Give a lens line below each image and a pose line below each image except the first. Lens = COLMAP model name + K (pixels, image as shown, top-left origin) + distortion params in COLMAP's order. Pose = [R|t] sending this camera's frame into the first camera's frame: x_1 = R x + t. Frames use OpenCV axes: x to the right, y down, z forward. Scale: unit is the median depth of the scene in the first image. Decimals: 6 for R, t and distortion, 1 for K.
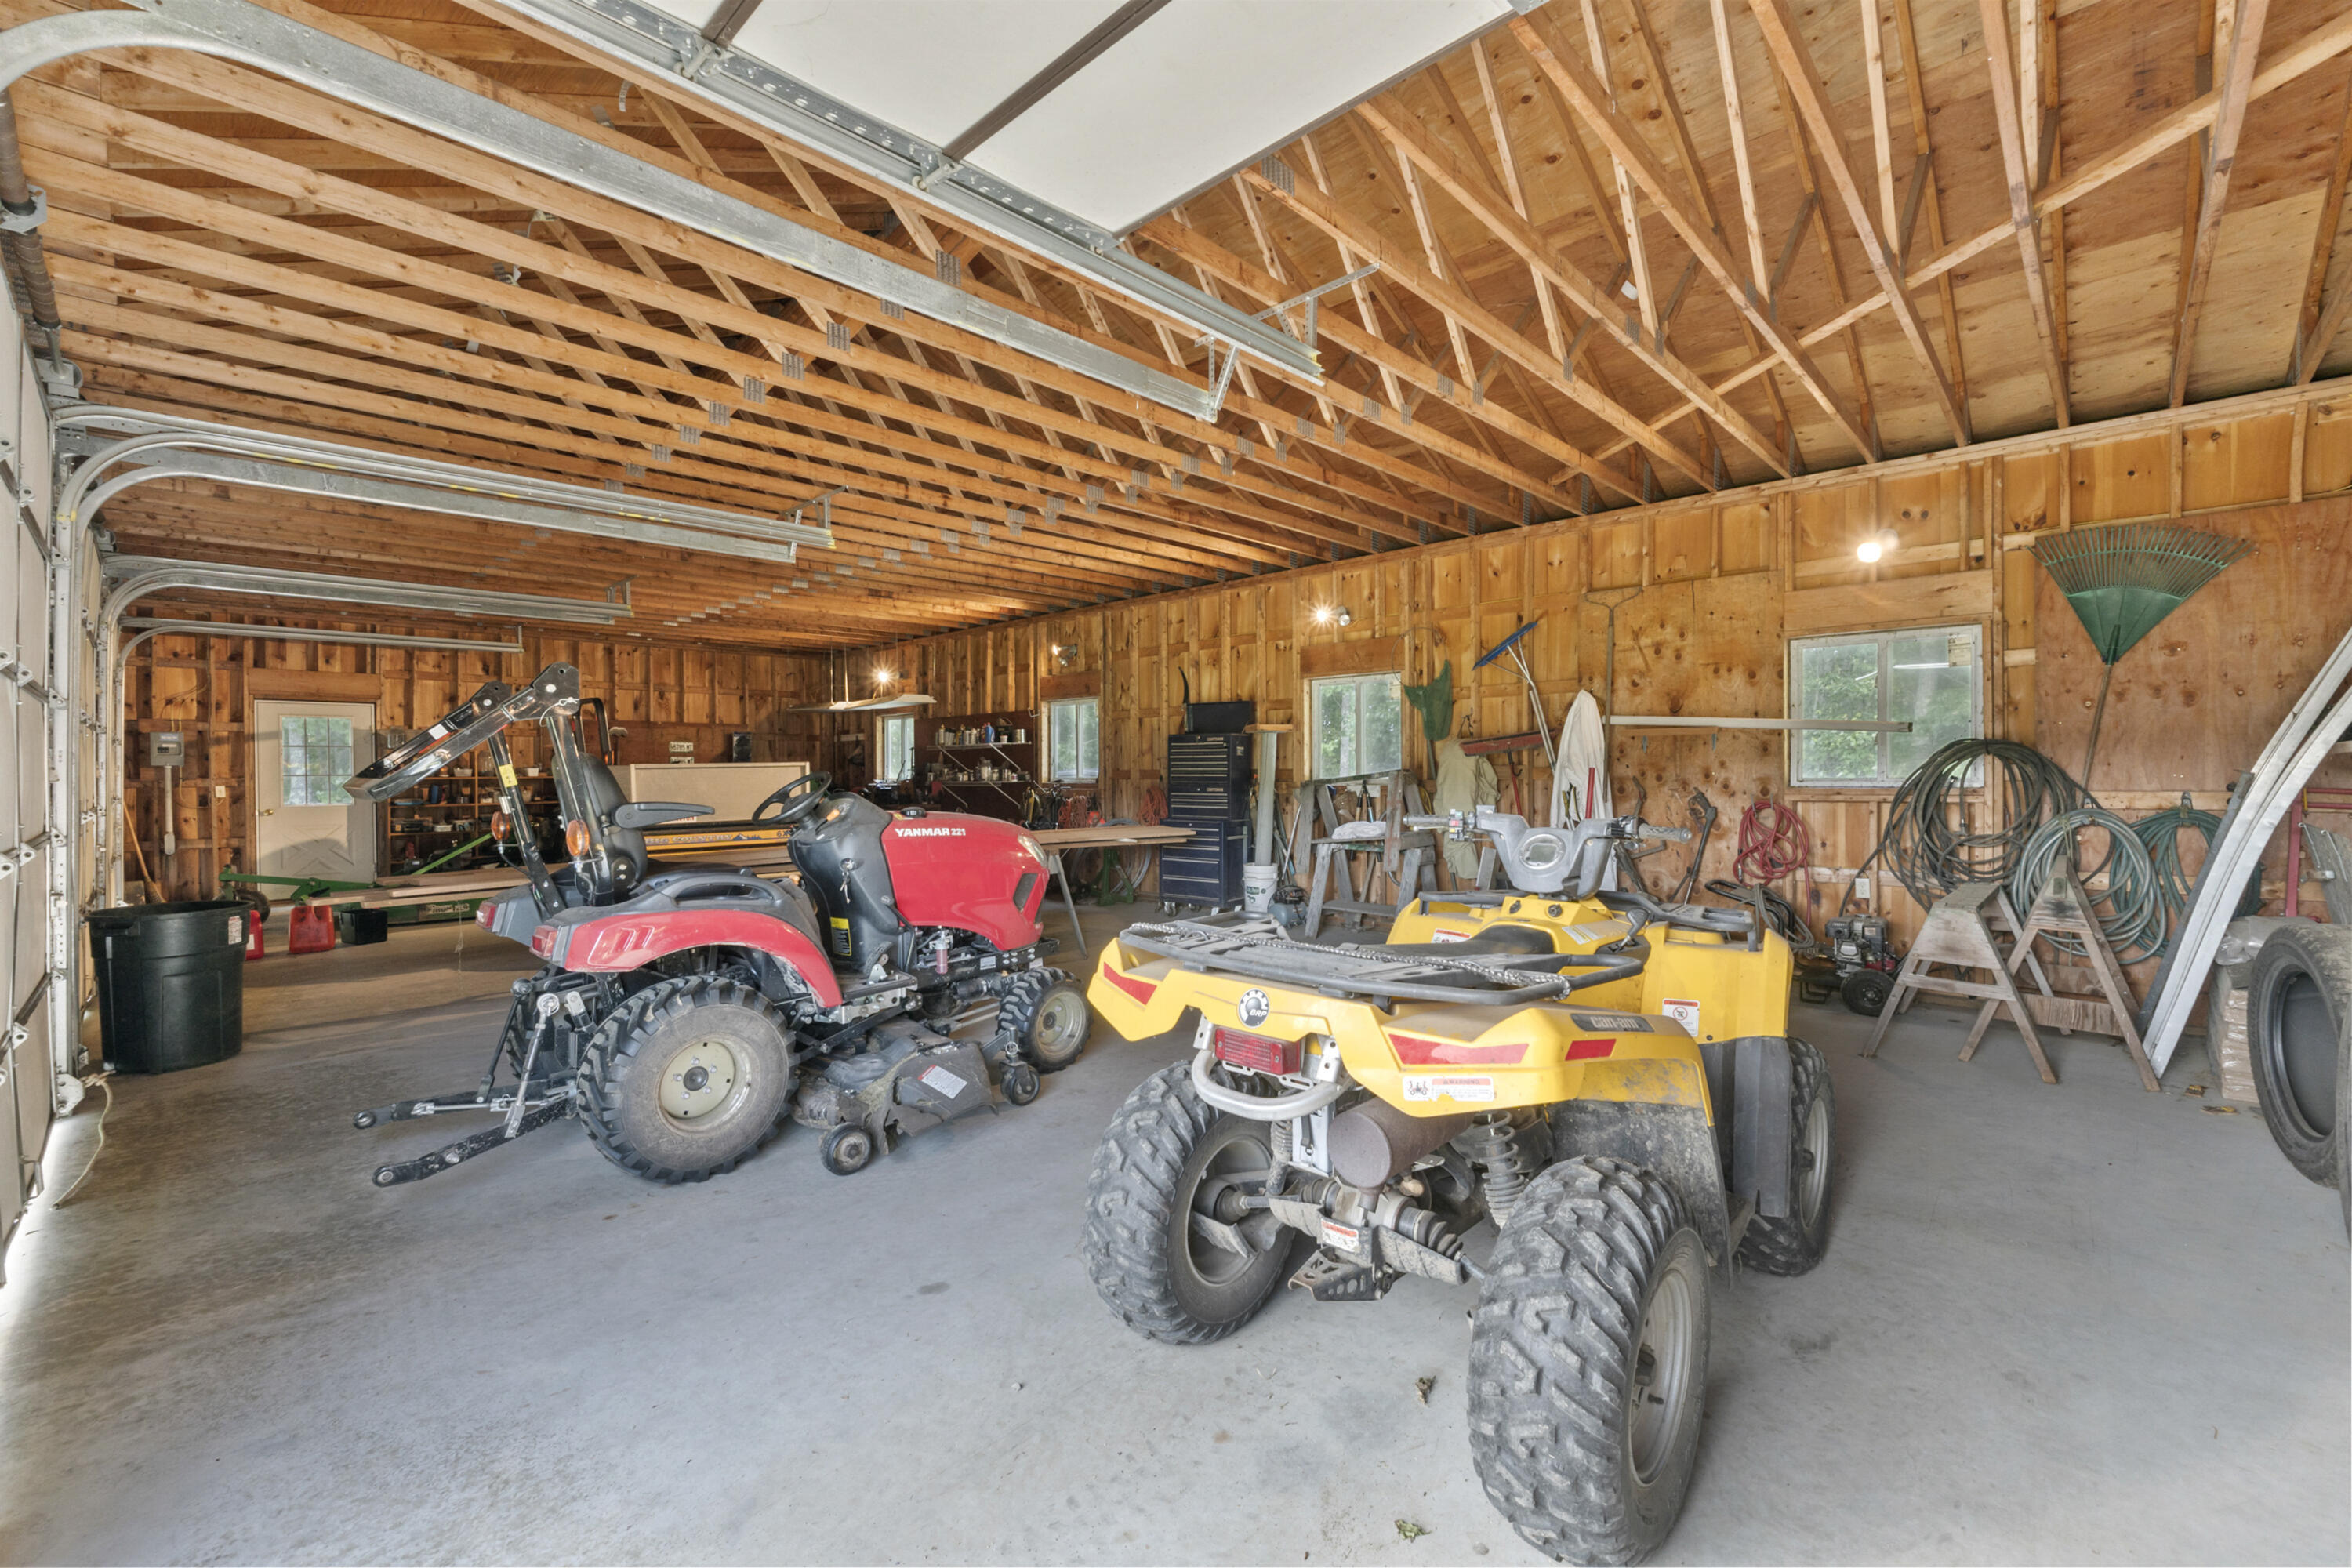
lens RADIAL K [[994.2, 0, 1169.1], [0, 994.2, 787.4], [0, 0, 1]] dist [-0.009473, 0.000938]
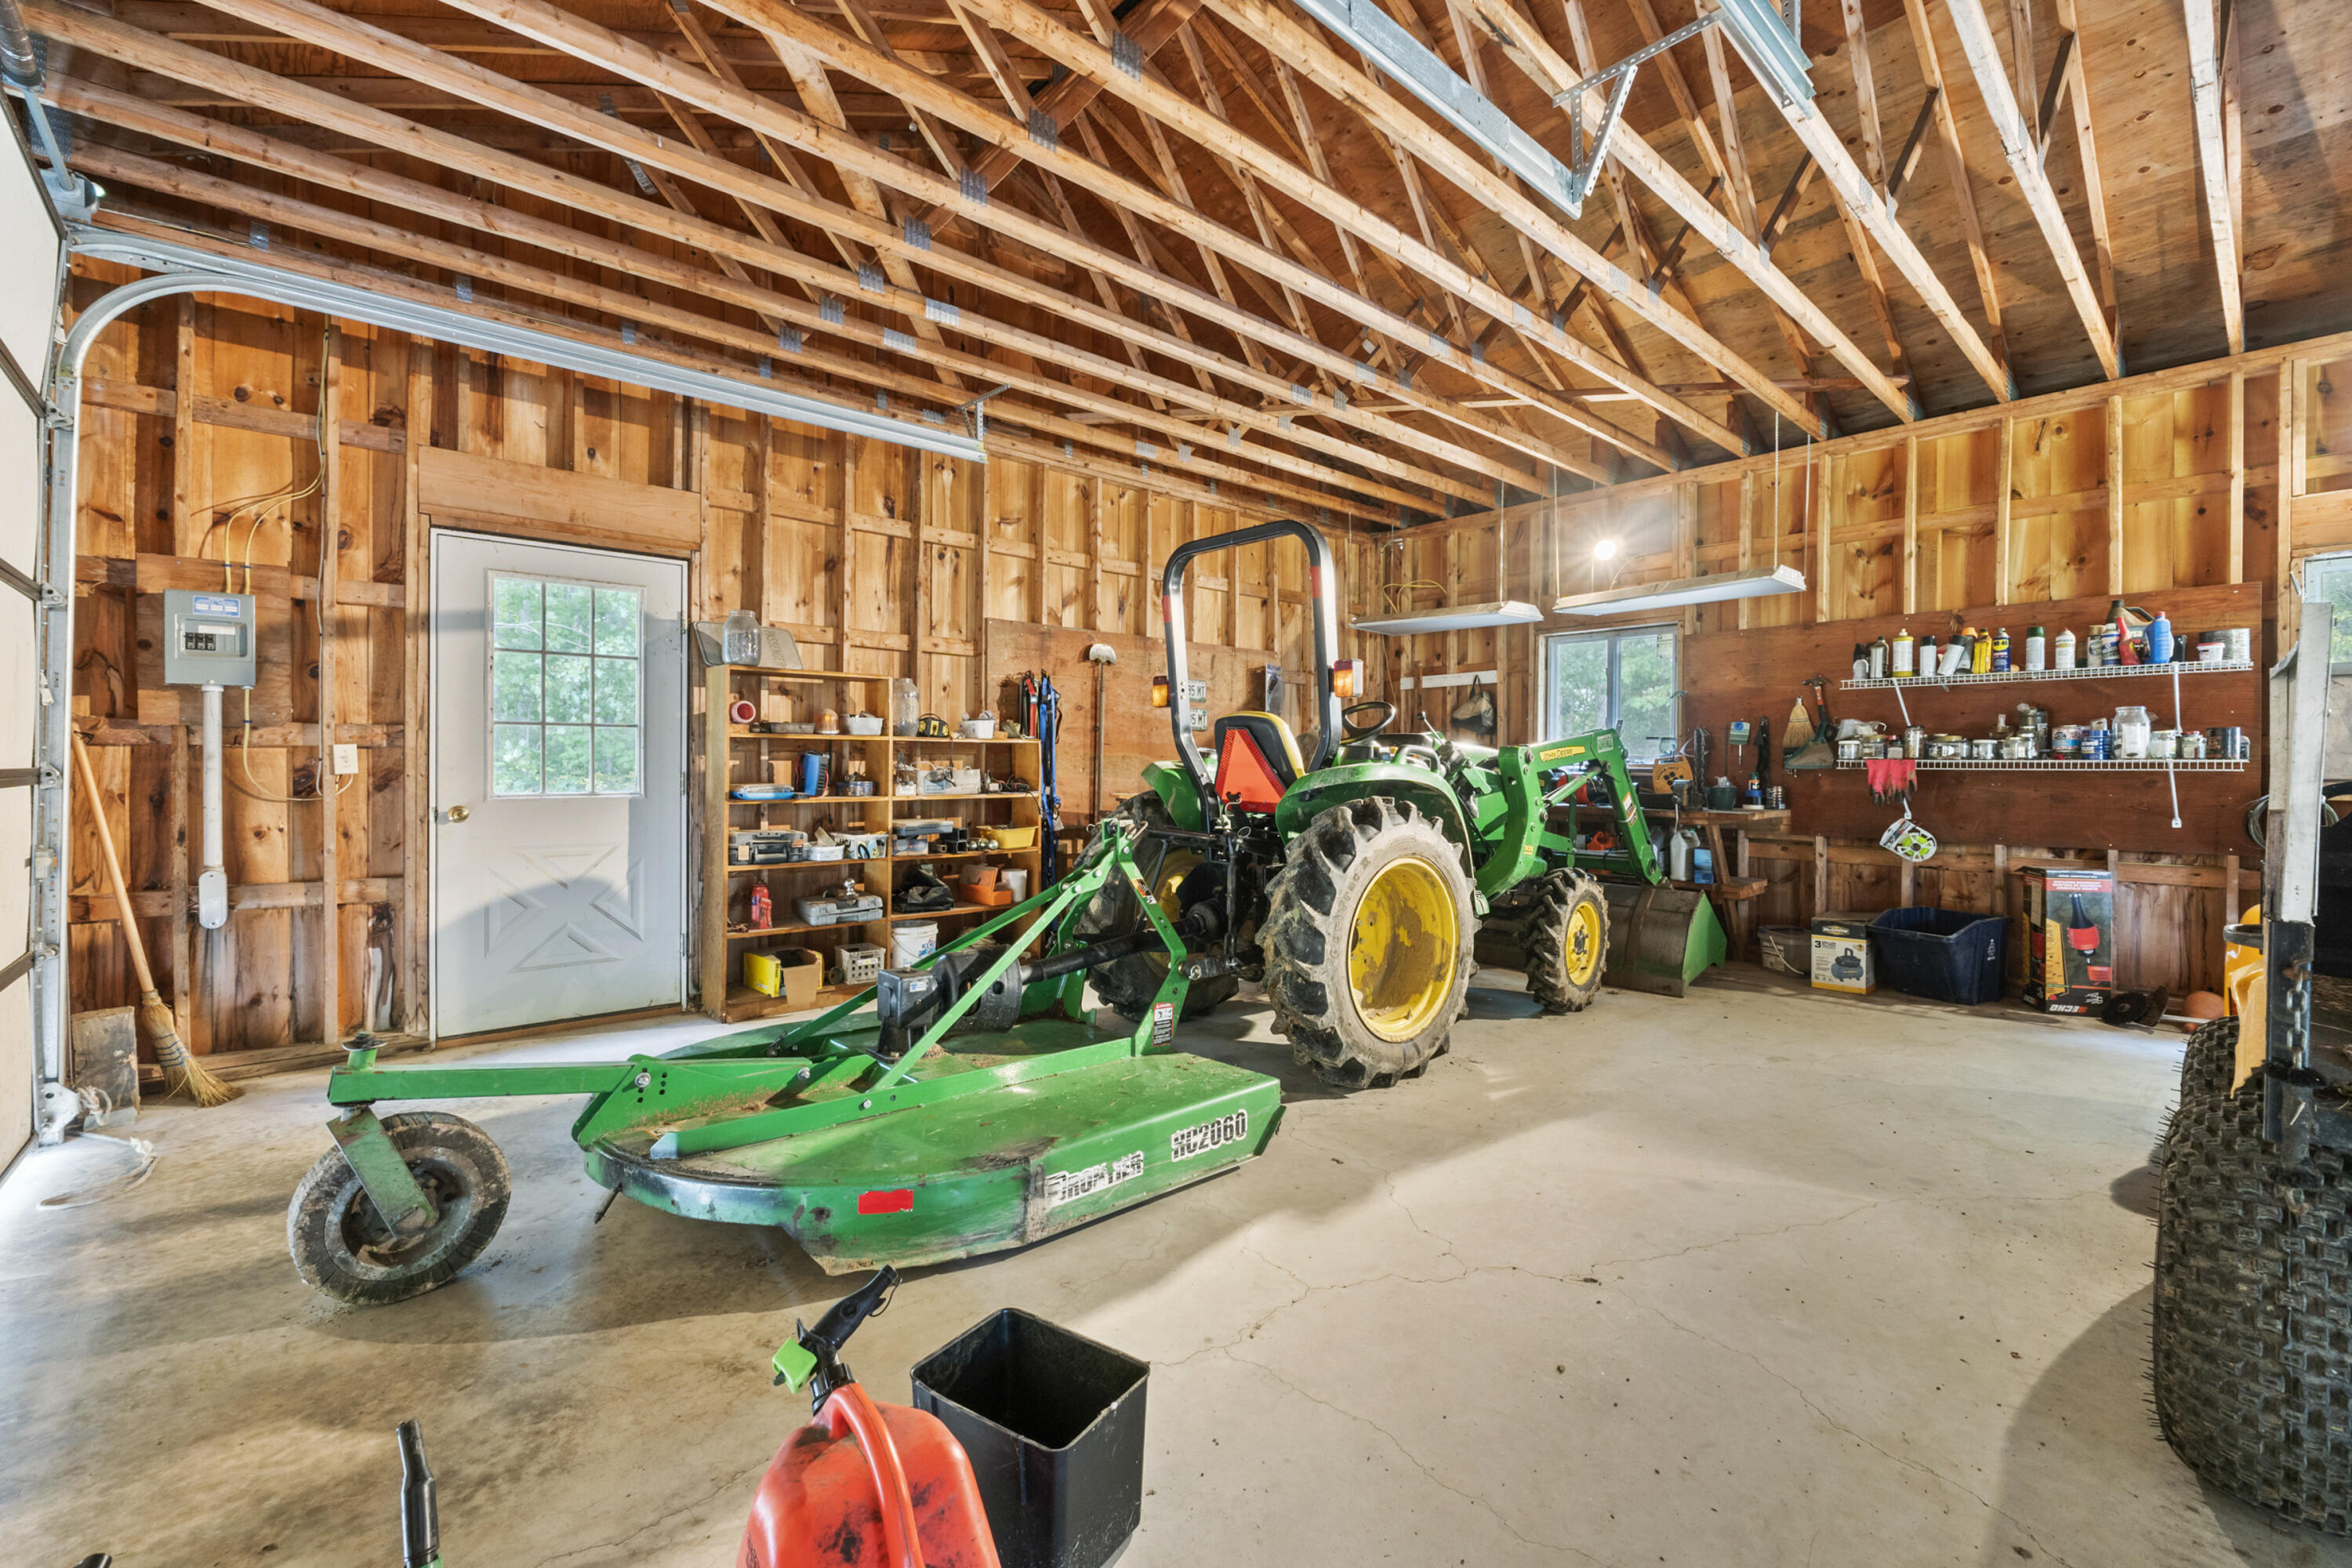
lens RADIAL K [[994.2, 0, 1166.3], [0, 994.2, 772.1], [0, 0, 1]] dist [-0.009473, 0.000938]
pose [[0.996857, 0.014345, -0.077911, -0.610443], [-0.014638, 0.999888, -0.003190, 0.005822], [0.077856, 0.004321, 0.996955, 0.638384]]
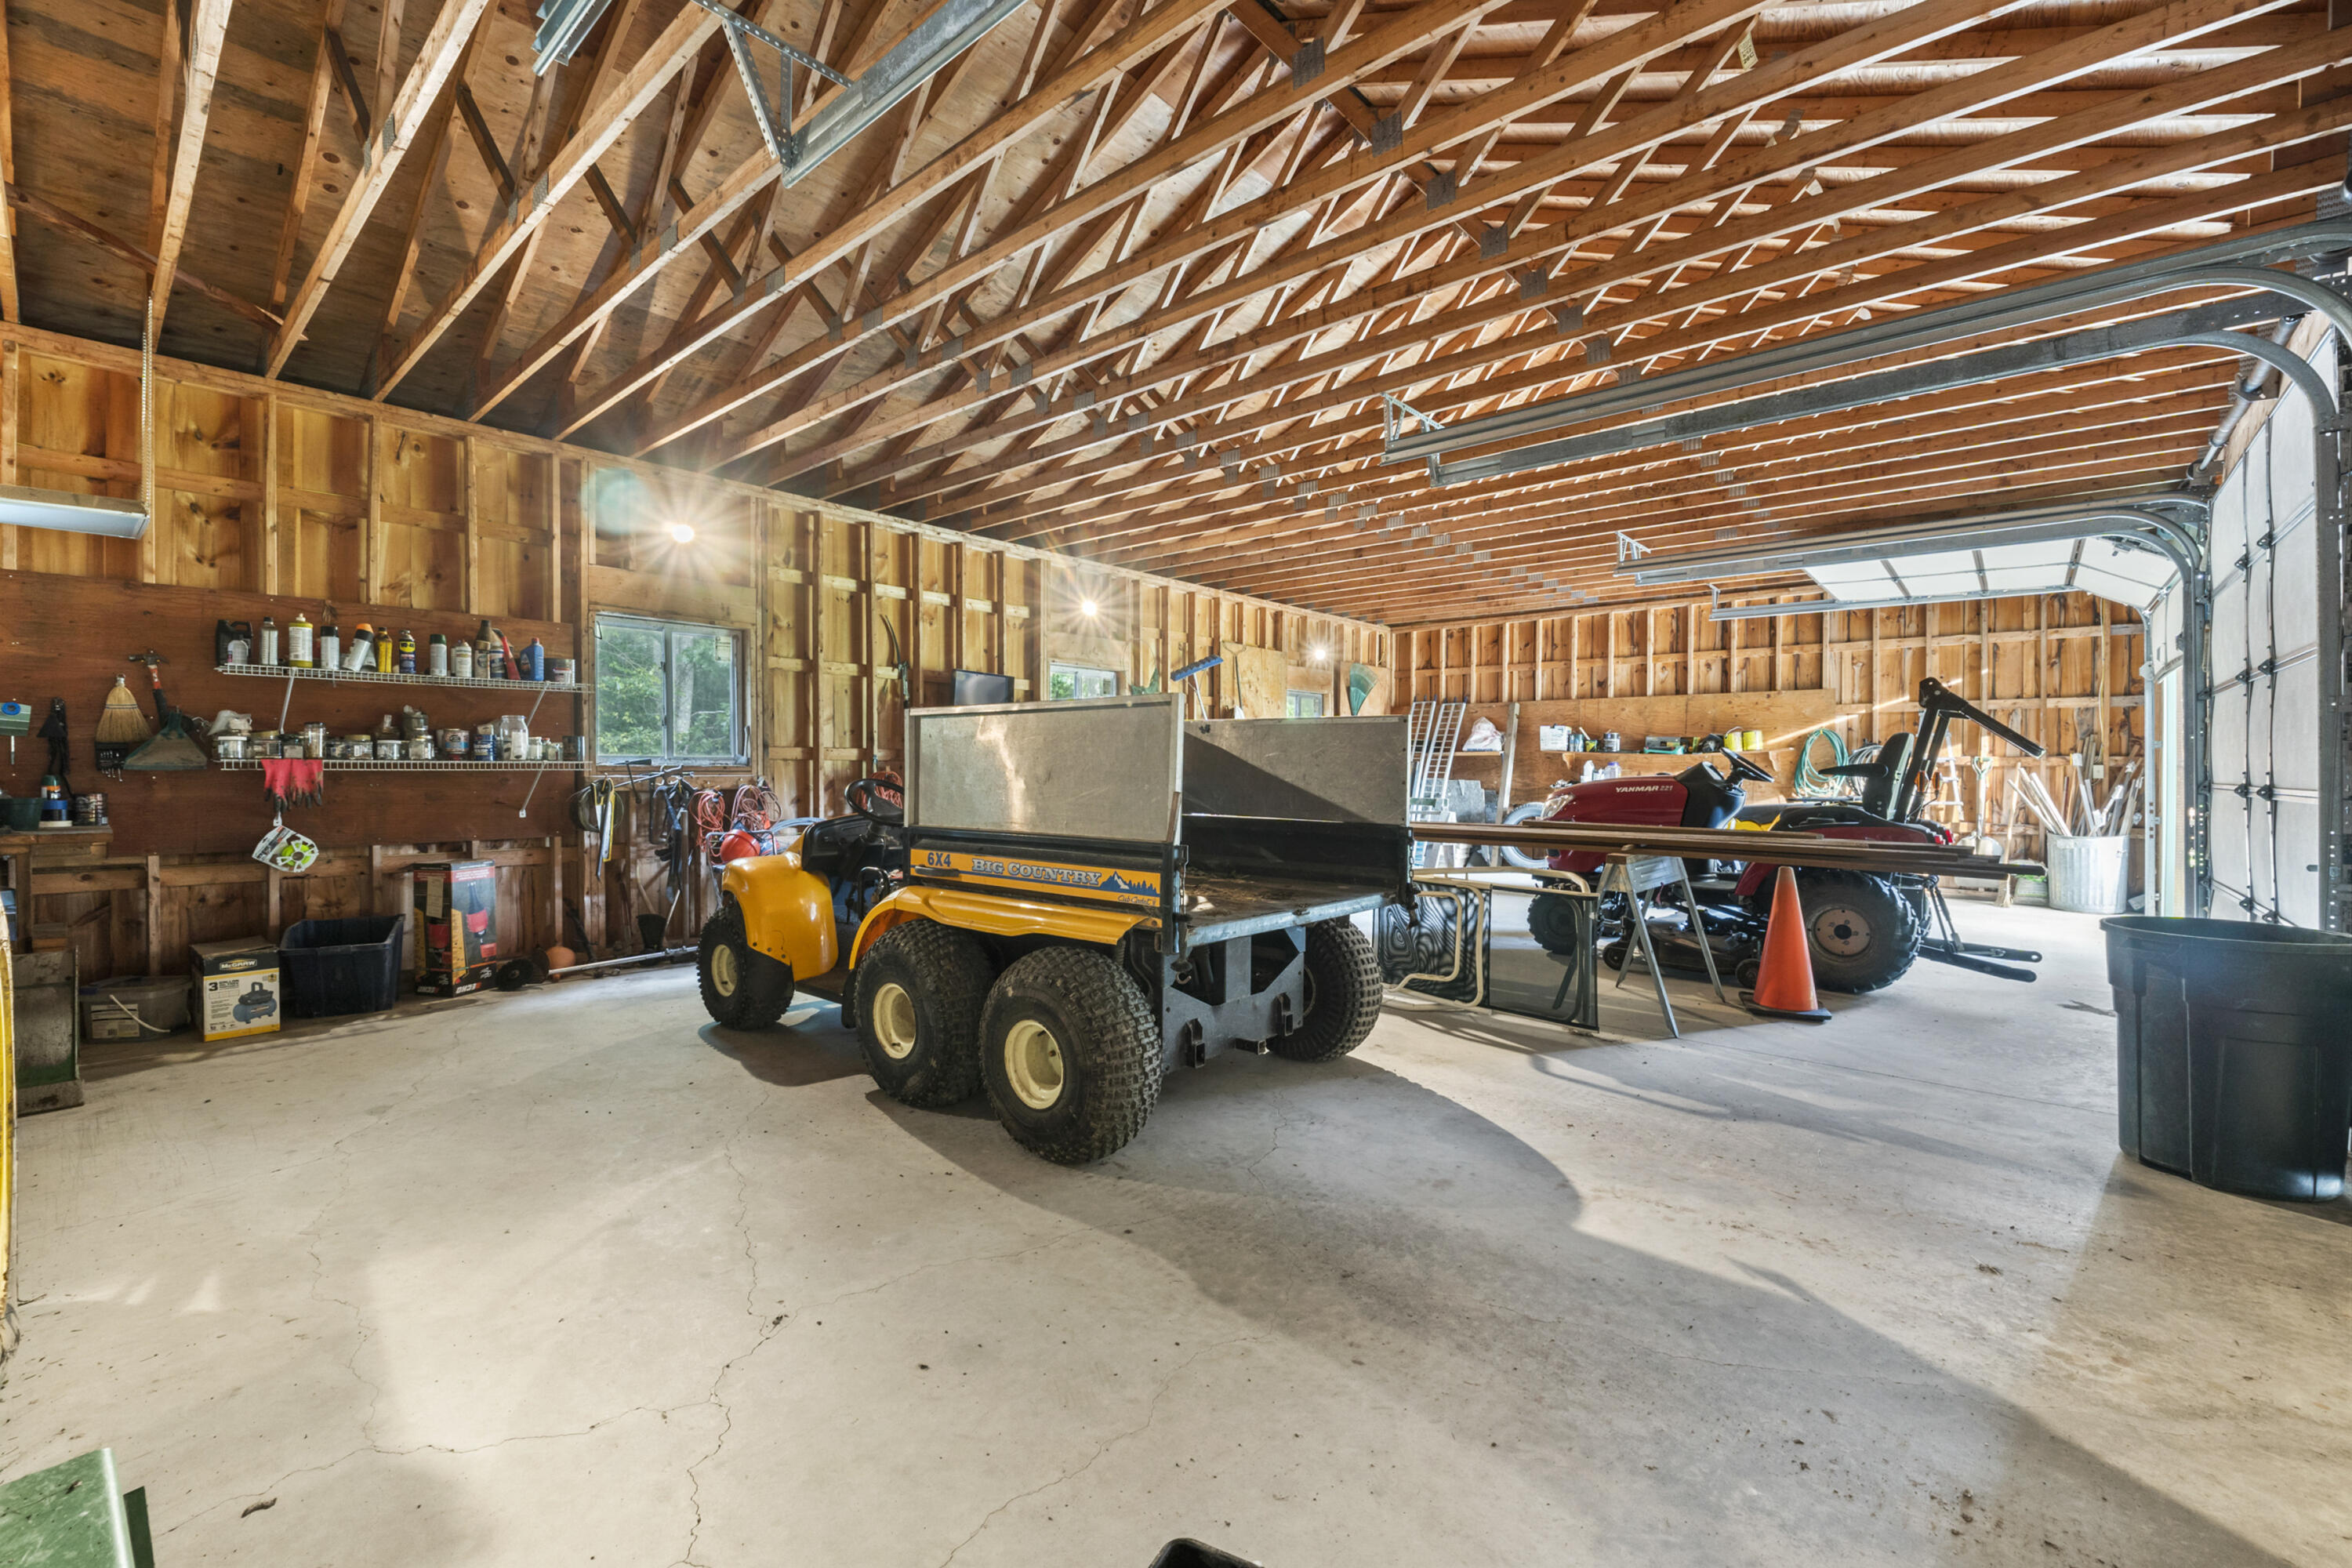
lens RADIAL K [[994.2, 0, 1156.6], [0, 994.2, 783.0], [0, 0, 1]] dist [-0.009473, 0.000938]
pose [[-0.053661, -0.005194, 0.998546, -0.749539], [0.008954, 0.999944, 0.005682, 0.004075], [-0.998519, 0.009246, -0.053611, 0.805736]]
